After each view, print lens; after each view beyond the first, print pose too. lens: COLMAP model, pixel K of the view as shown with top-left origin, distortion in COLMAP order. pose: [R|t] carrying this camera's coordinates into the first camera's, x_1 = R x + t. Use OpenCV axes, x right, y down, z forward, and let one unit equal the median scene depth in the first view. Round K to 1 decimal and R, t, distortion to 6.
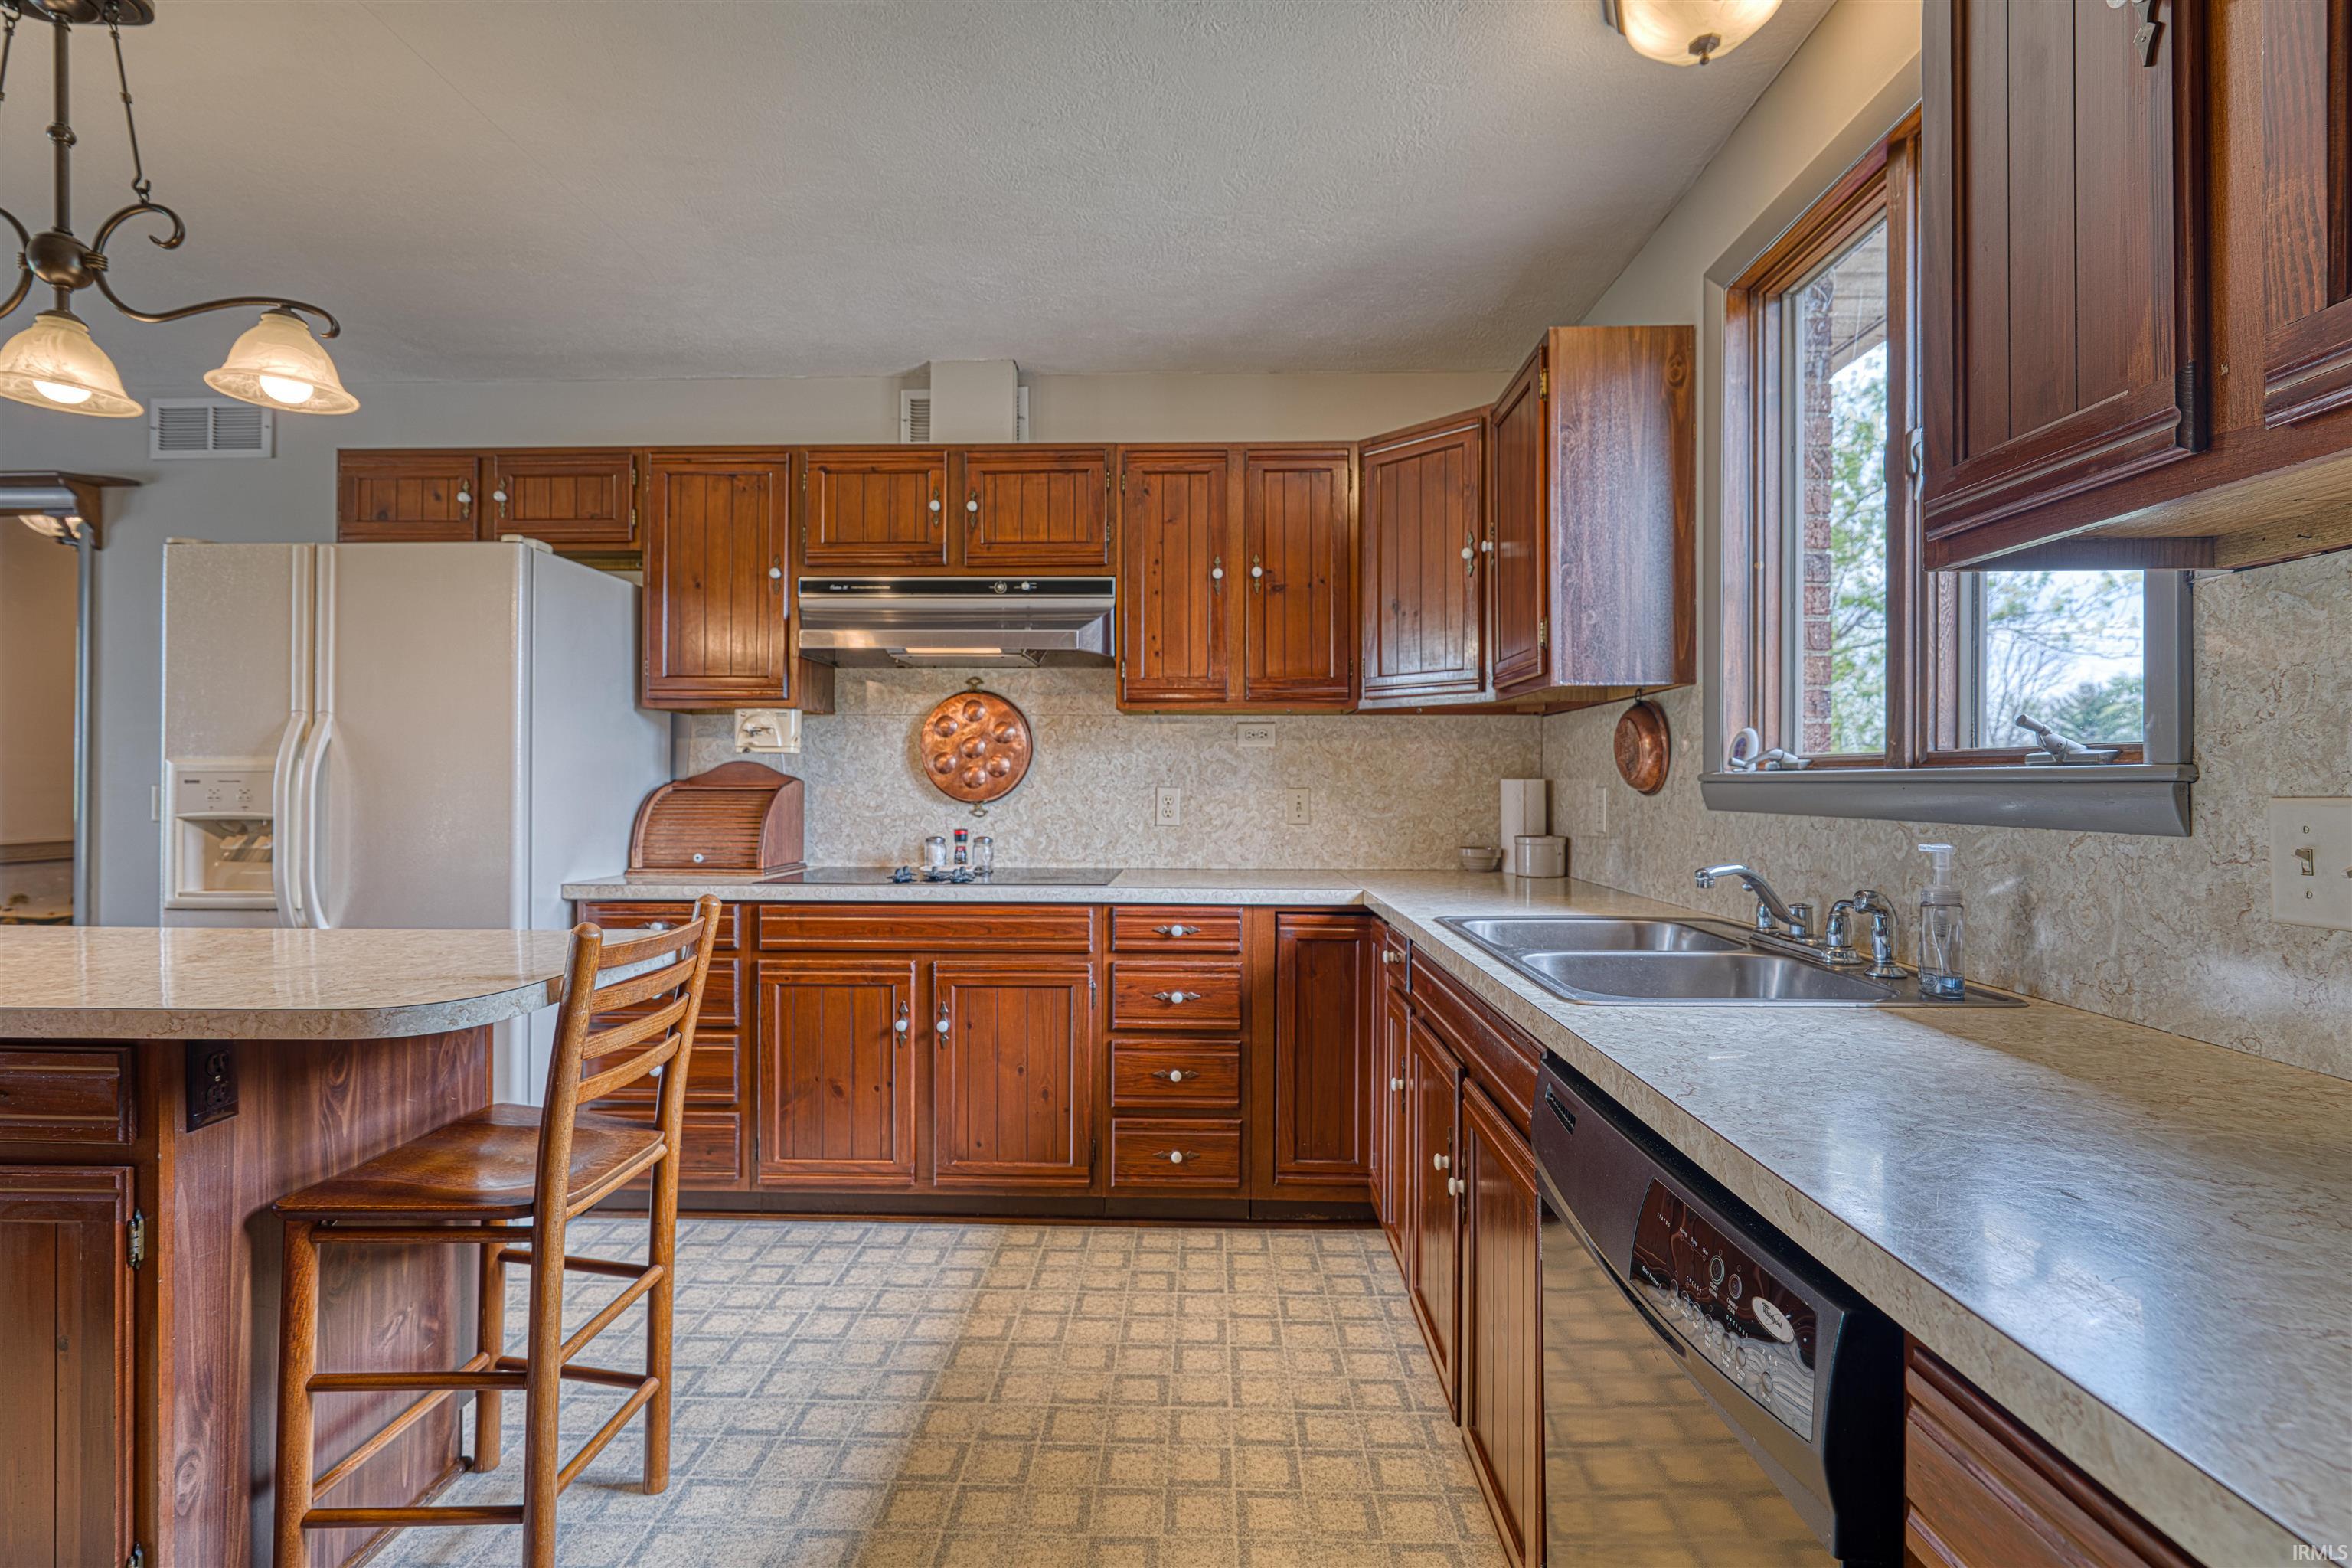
lens RADIAL K [[1084.7, 0, 1174.9], [0, 1084.7, 779.4], [0, 0, 1]] dist [-0.010356, 0.004522]
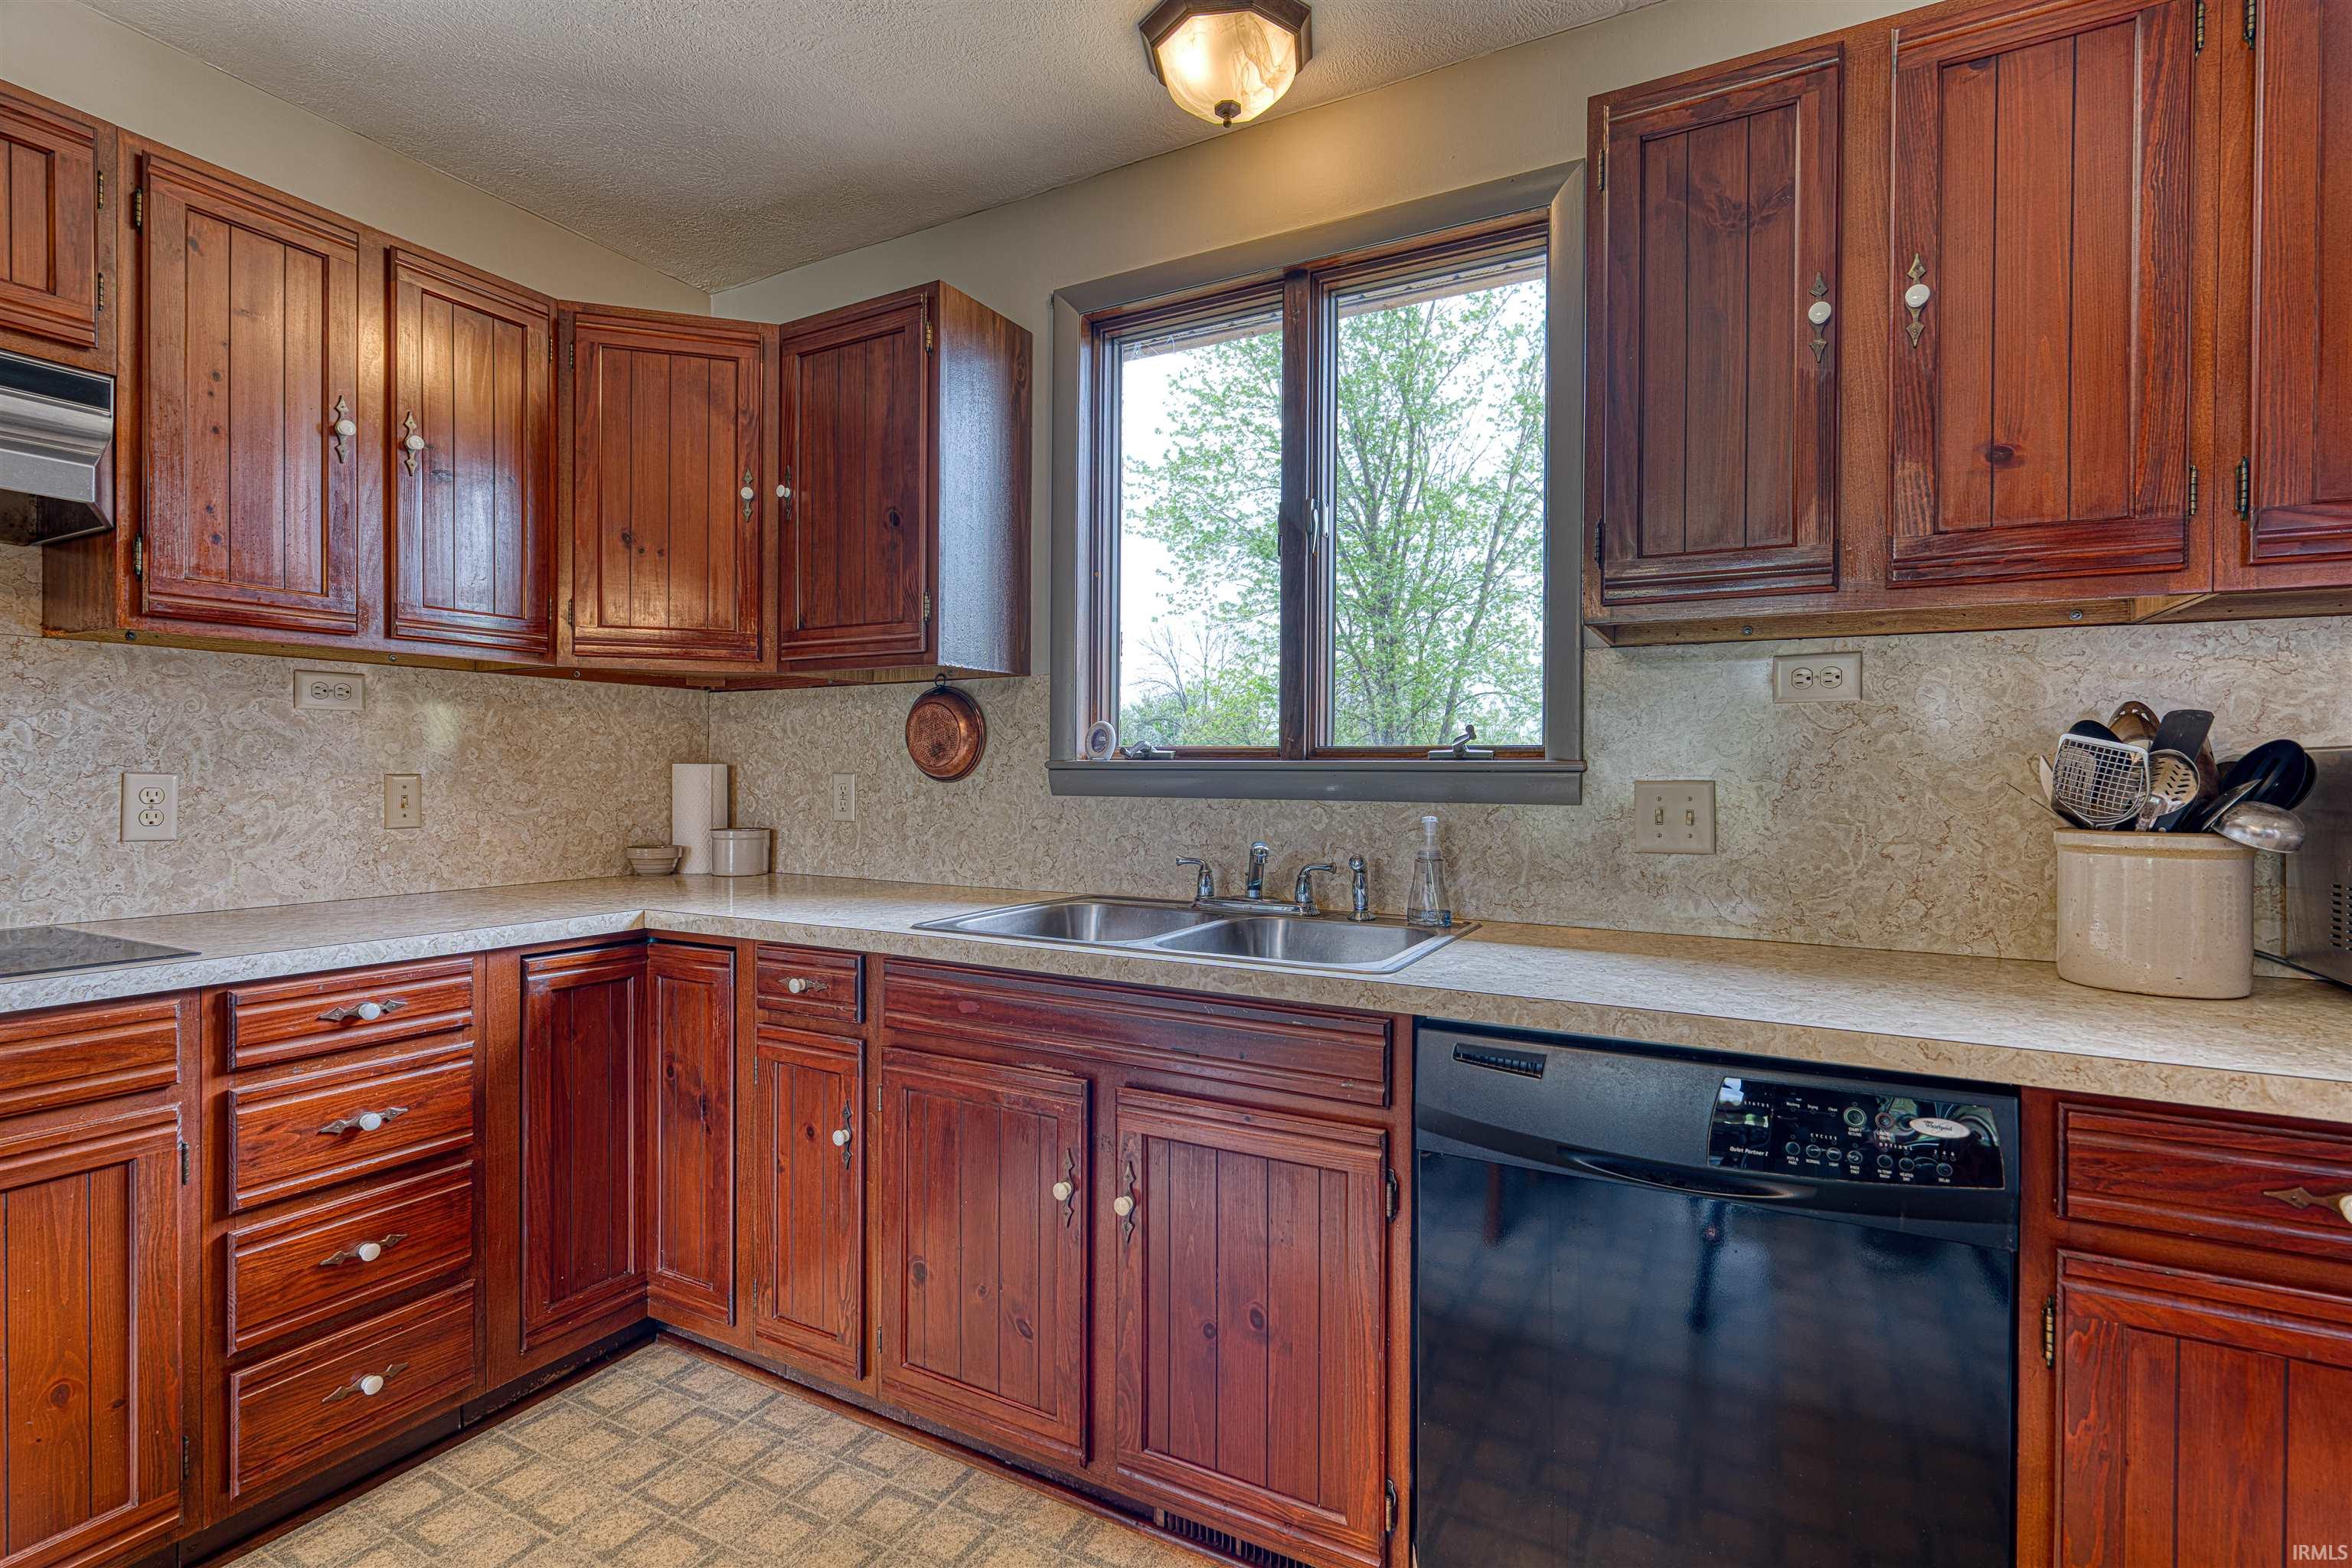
lens RADIAL K [[1084.7, 0, 1175.8], [0, 1084.7, 779.5], [0, 0, 1]] dist [-0.010356, 0.004522]
pose [[0.451559, -0.004779, 0.892229, -0.327808], [-0.007813, 0.999926, 0.009310, 0.001509], [-0.892207, -0.011175, 0.451488, 0.327497]]
